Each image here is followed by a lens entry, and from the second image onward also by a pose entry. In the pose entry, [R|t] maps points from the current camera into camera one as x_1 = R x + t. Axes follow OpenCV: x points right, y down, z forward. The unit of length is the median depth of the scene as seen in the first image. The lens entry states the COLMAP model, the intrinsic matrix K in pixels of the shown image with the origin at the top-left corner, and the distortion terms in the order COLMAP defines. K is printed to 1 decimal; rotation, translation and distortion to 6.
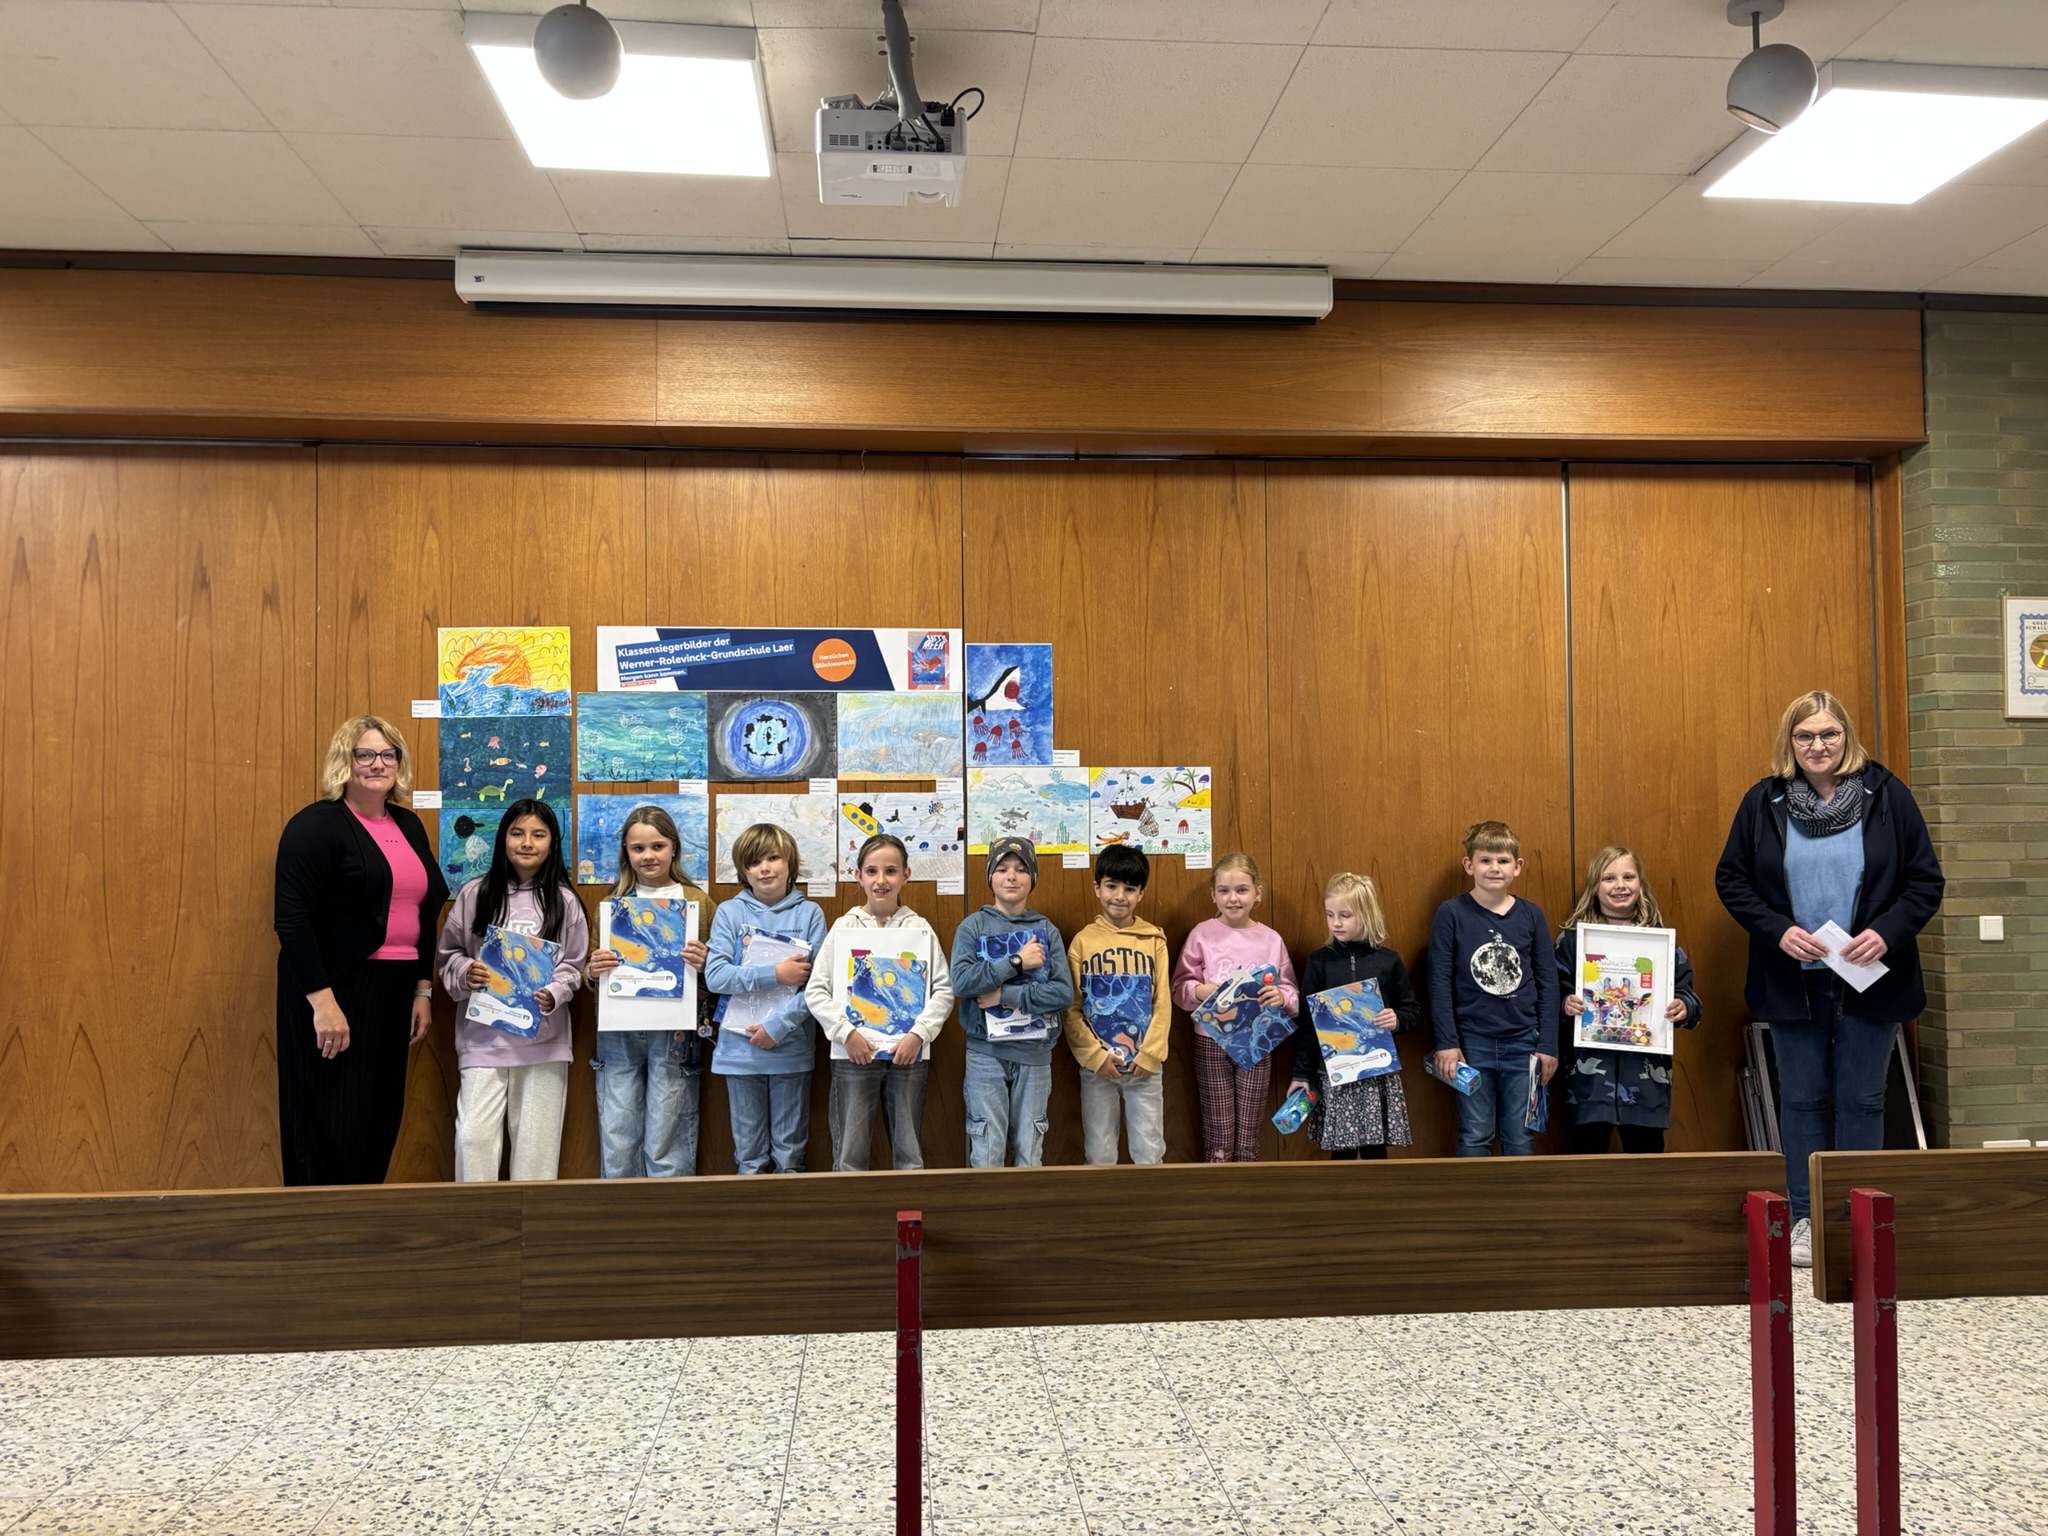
lens RADIAL K [[1536.1, 0, 1025.1], [0, 1536.1, 783.2], [0, 0, 1]] dist [0.085022, -0.091366]
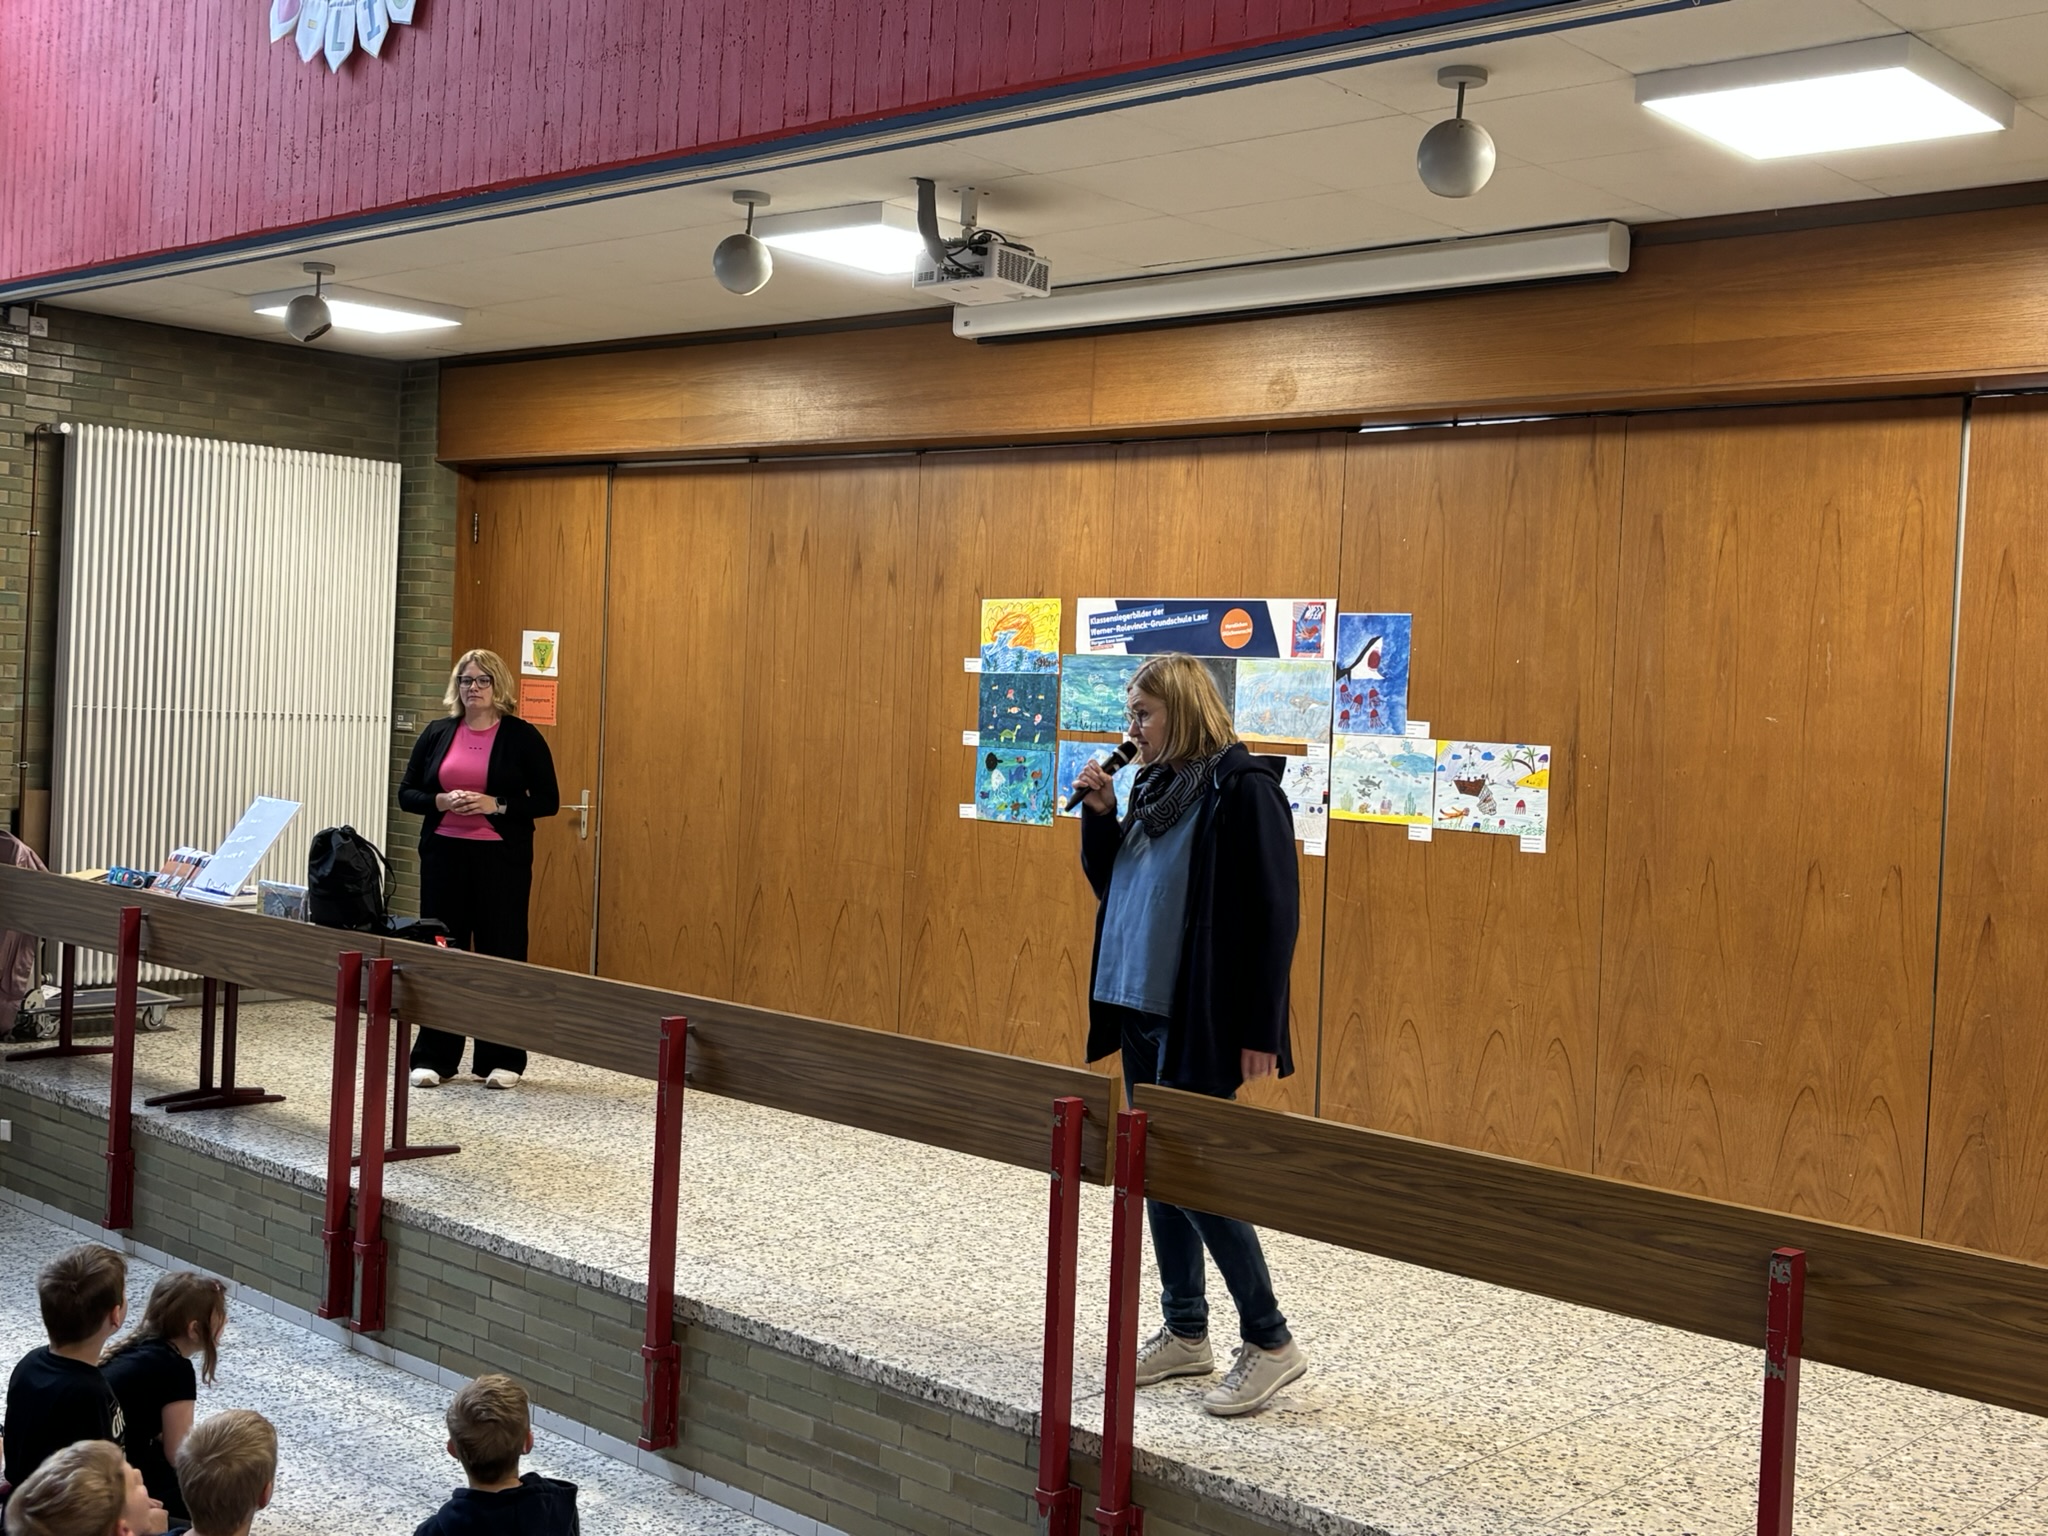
lens RADIAL K [[2281.0, 0, 1024.0], [0, 2281.0, 768.0], [0, 0, 1]] dist [0.218452, -0.775243]
pose [[0.670865, 0.063562, -0.738851, 0.978931], [-0.027620, 0.997770, 0.060758, -0.076578], [0.741065, -0.020354, 0.671124, -0.194201]]
